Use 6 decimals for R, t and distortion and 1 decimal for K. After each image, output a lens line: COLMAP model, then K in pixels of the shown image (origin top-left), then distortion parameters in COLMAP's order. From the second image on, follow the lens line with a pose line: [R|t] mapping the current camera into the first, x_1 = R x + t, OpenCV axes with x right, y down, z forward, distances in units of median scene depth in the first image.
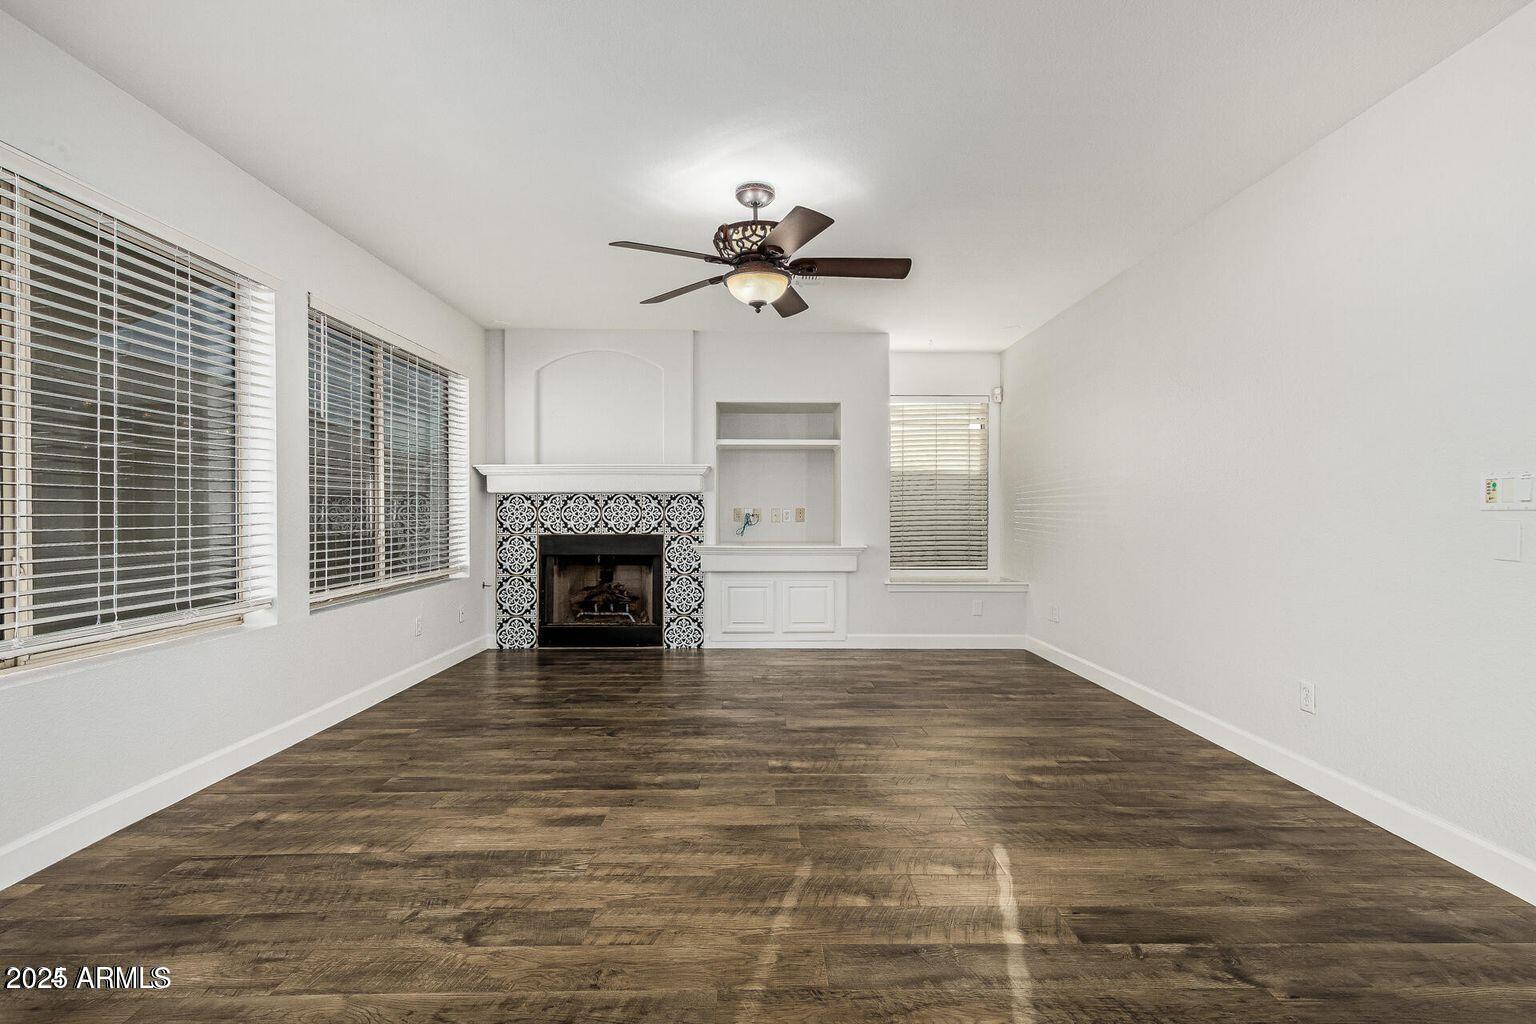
lens RADIAL K [[704.2, 0, 760.1], [0, 704.2, 513.2], [0, 0, 1]] dist [0.008816, -0.002322]
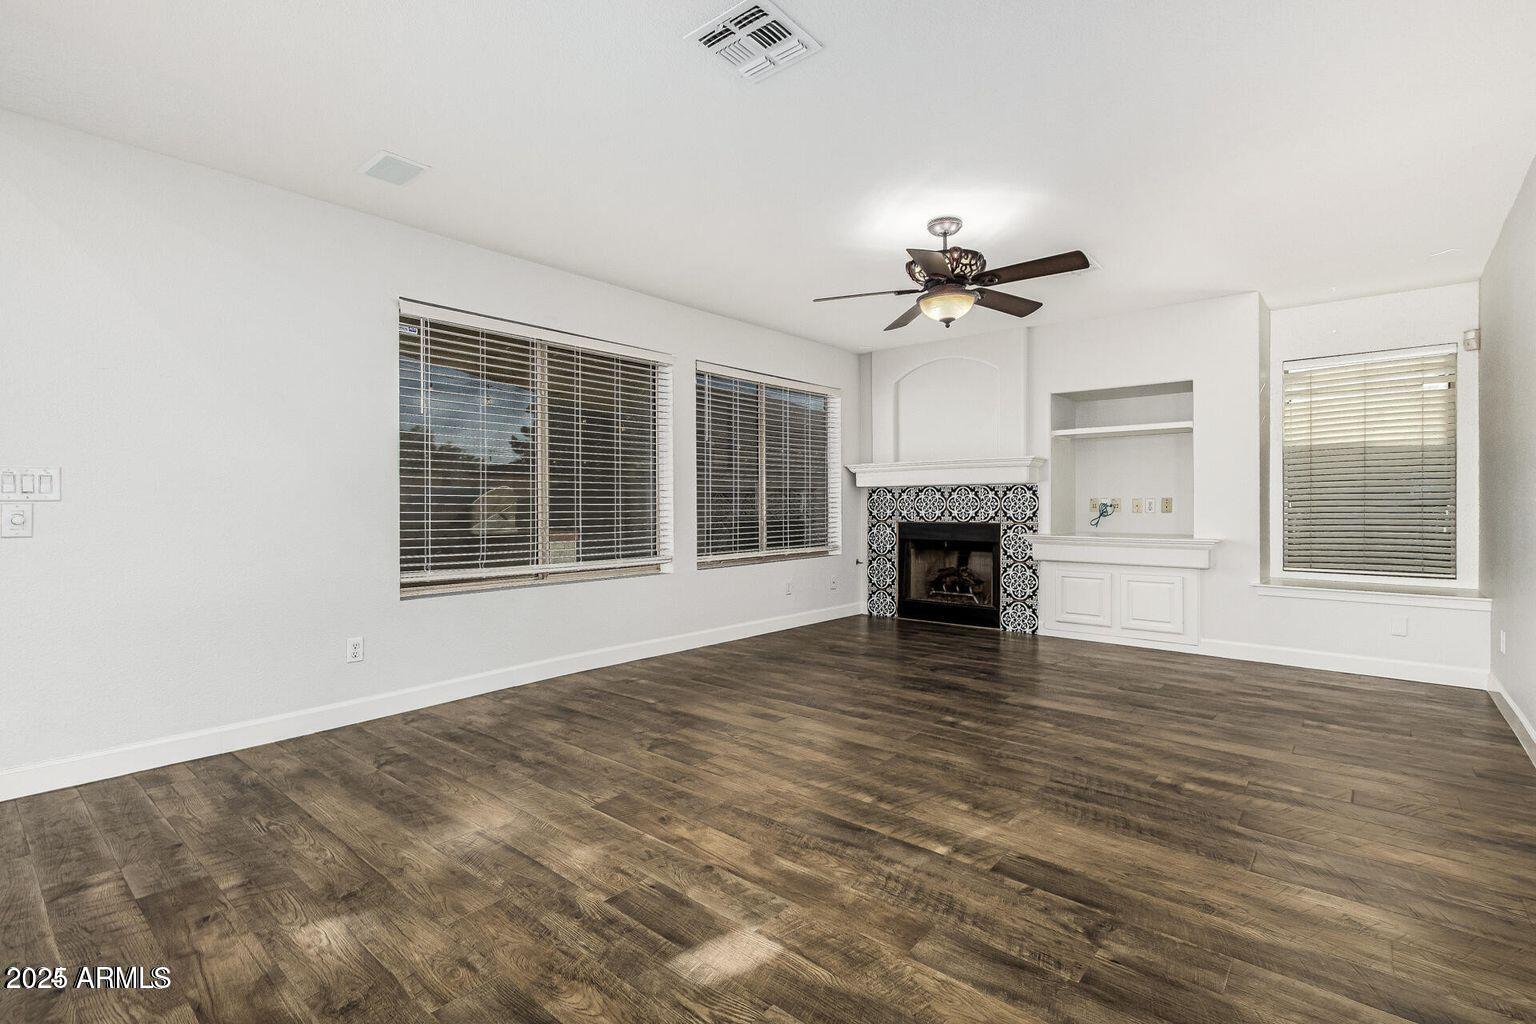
lens RADIAL K [[704.2, 0, 764.0], [0, 704.2, 512.6], [0, 0, 1]] dist [0.008816, -0.002322]
pose [[0.751120, 0.006557, -0.660133, 0.522613], [0.001216, 0.999935, 0.011316, 0.002724], [0.660165, -0.009302, 0.751063, -0.061976]]
